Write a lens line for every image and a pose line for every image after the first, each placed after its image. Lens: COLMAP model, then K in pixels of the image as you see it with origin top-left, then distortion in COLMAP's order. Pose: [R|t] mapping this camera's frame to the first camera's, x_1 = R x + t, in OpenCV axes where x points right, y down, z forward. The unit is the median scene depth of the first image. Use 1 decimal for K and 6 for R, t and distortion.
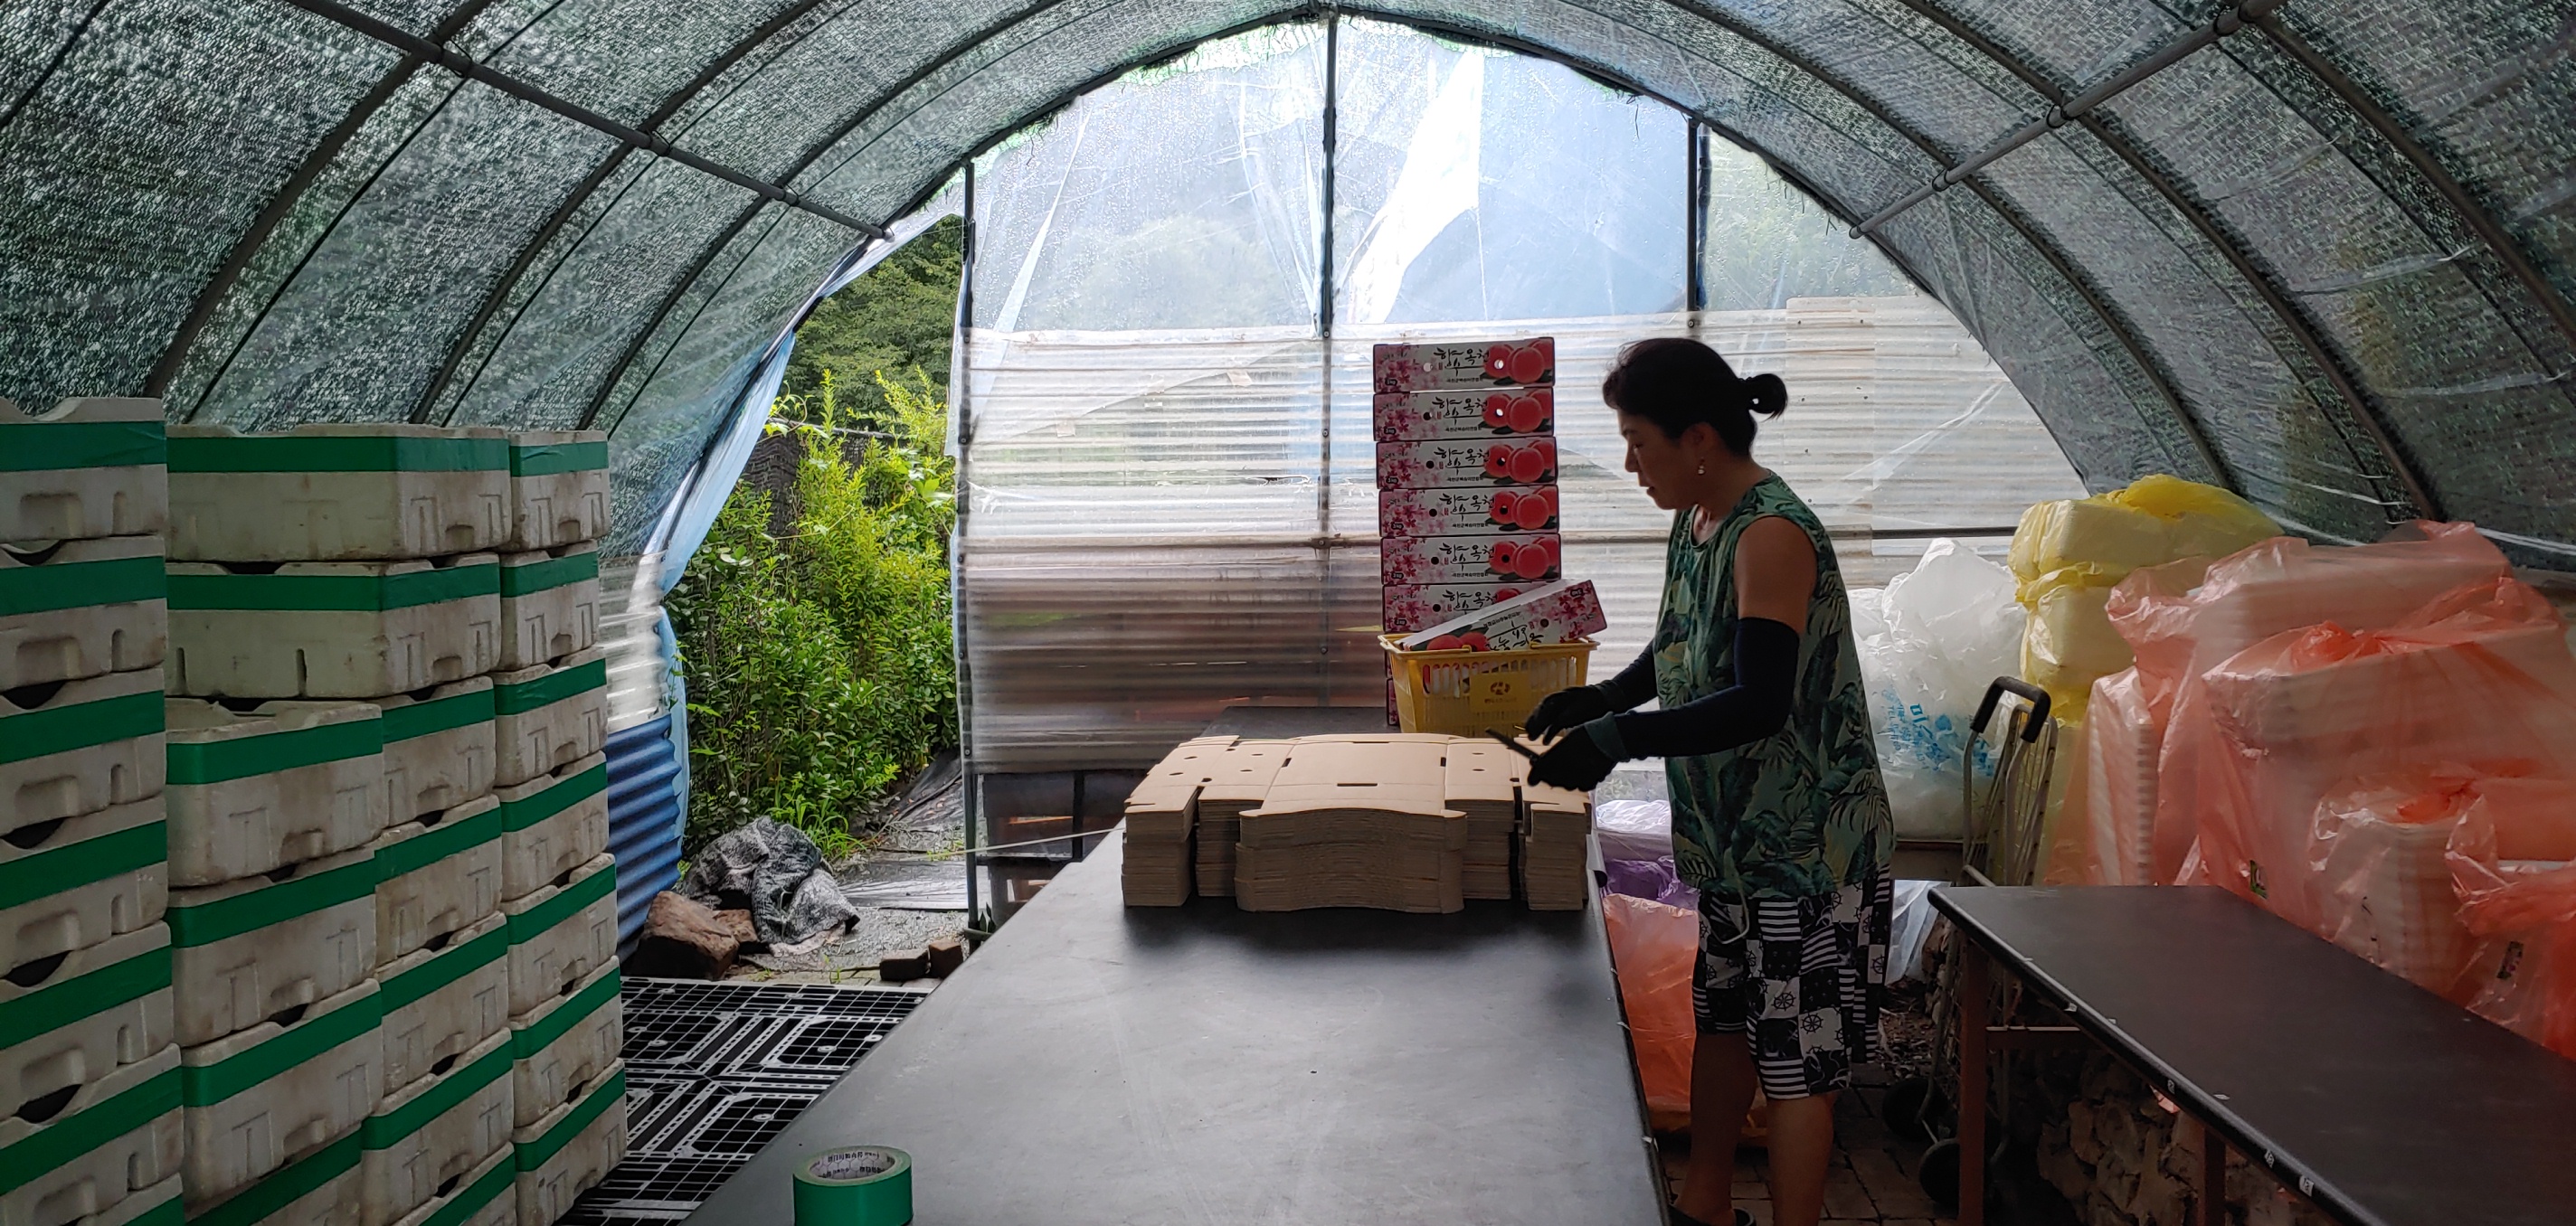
lens RADIAL K [[1757.4, 0, 1288.0], [0, 1757.4, 613.0], [0, 0, 1]] dist [0.044484, -0.060028]
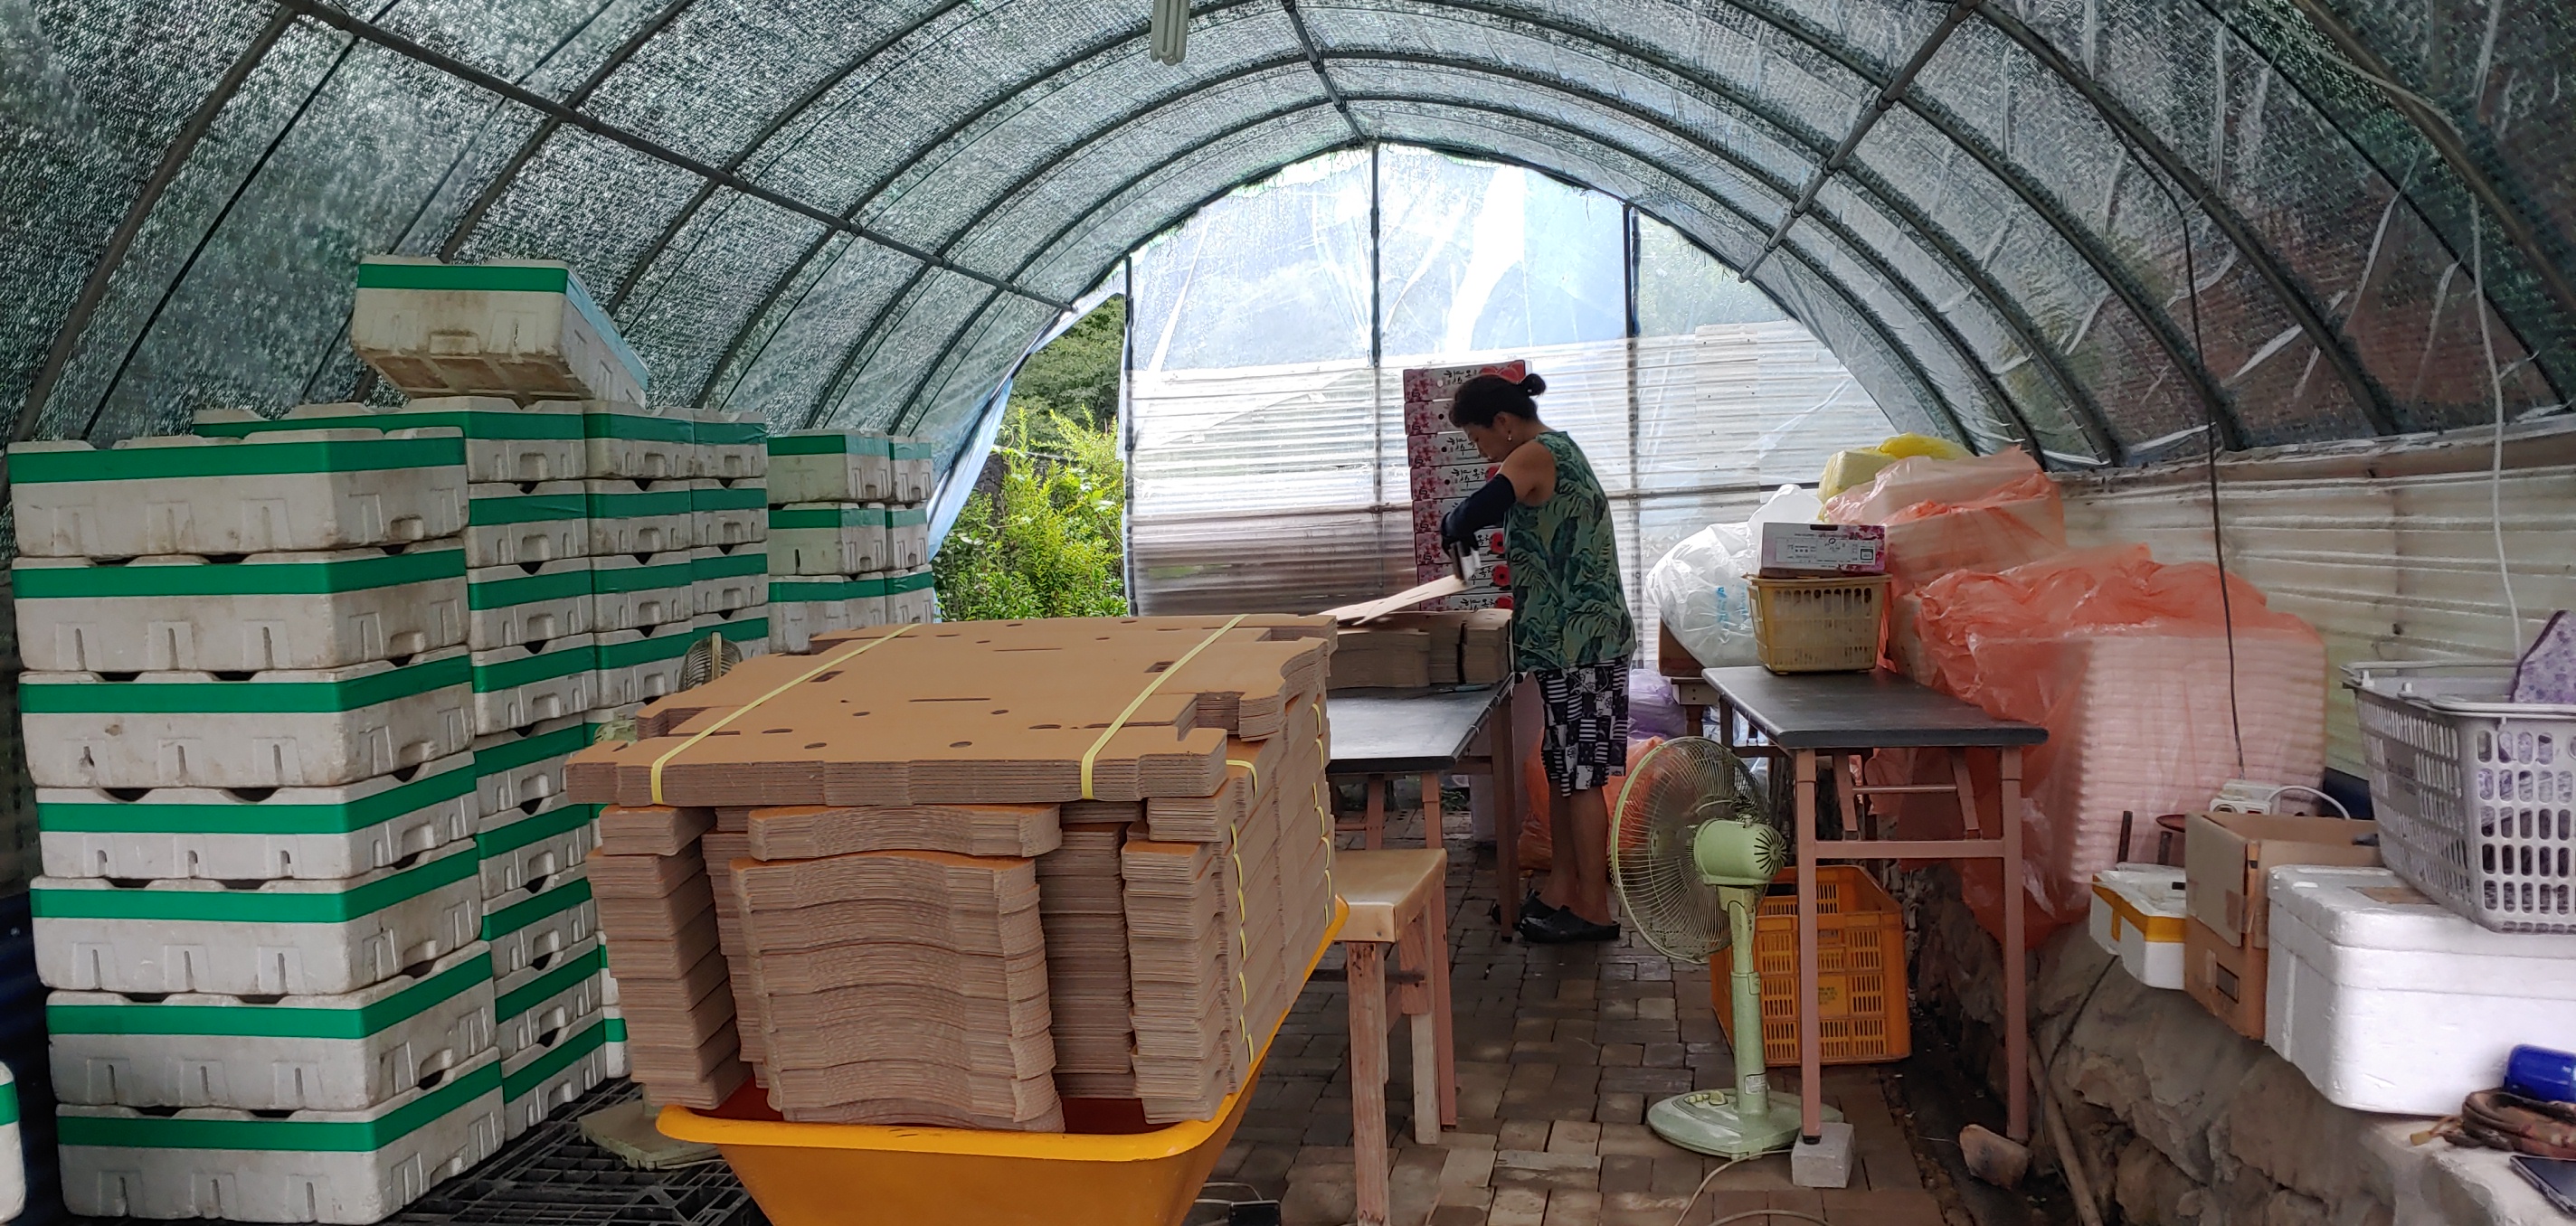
lens RADIAL K [[1857.2, 0, 1289.8], [0, 1857.2, 654.8], [0, 0, 1]] dist [0.074348, -0.271946]
pose [[0.996478, -0.028005, -0.079040, 0.066393], [0.027176, 0.999564, -0.011544, 0.096855], [0.079329, 0.009355, 0.996805, -0.533121]]
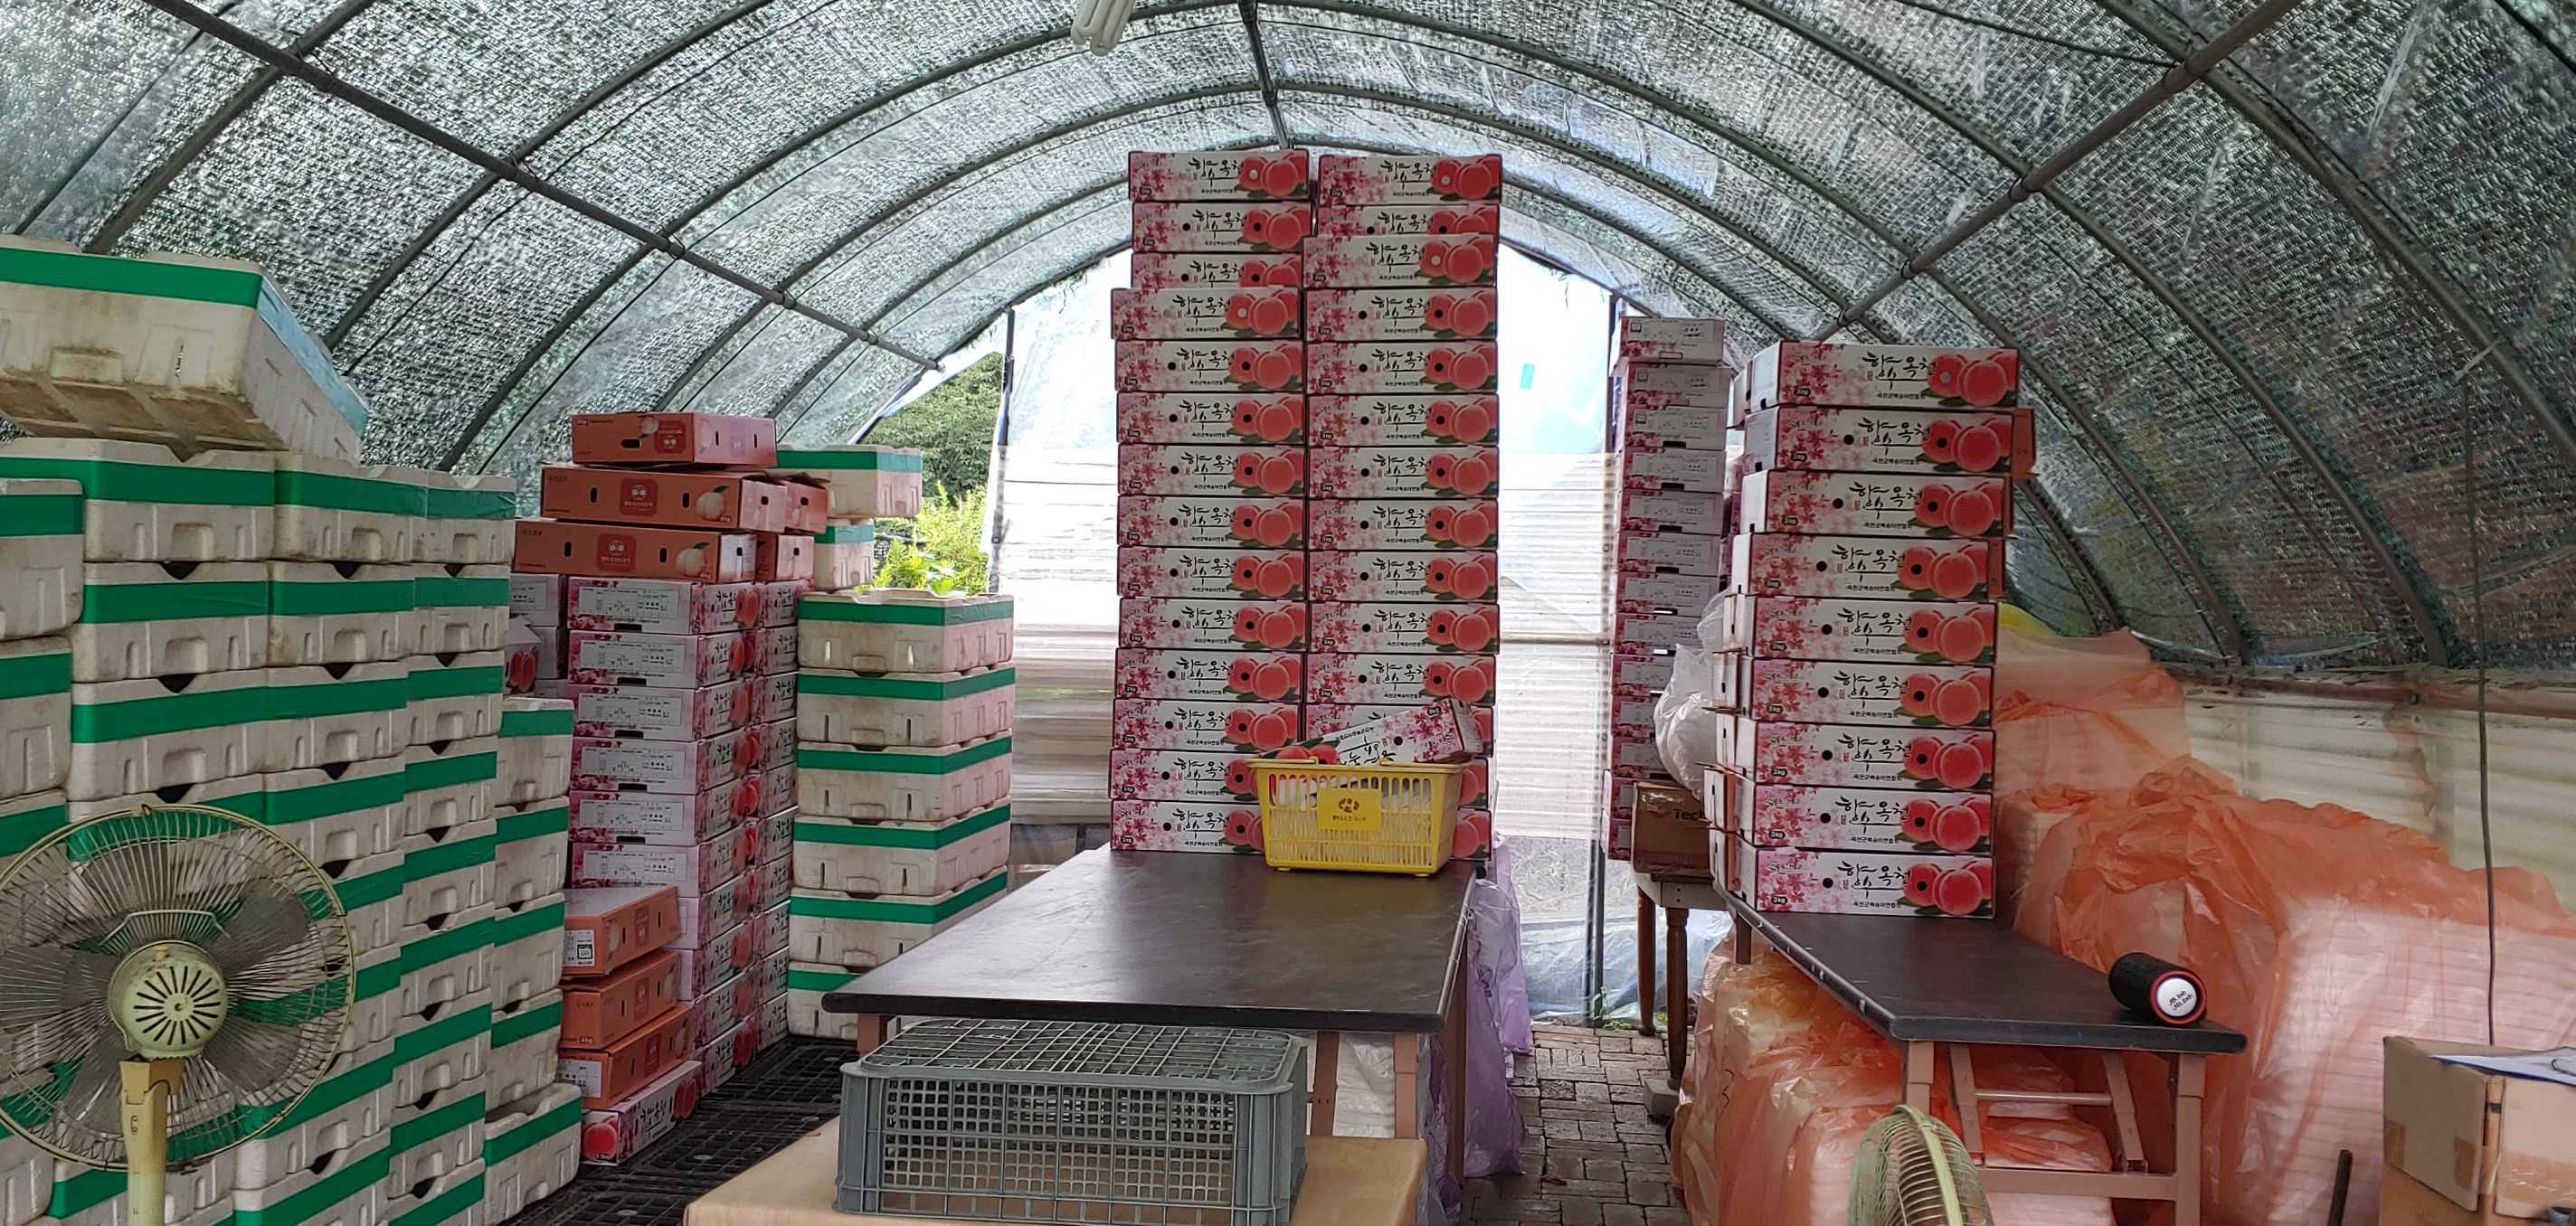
lens RADIAL K [[2081.1, 0, 1288.0], [0, 2081.1, 613.0], [0, 0, 1]] dist [-0.000539, -0.138226]
pose [[0.999396, 0.033354, -0.009792, 0.027508], [-0.034074, 0.995715, -0.085969, 0.065282], [0.006883, 0.086251, 0.996250, -0.394288]]
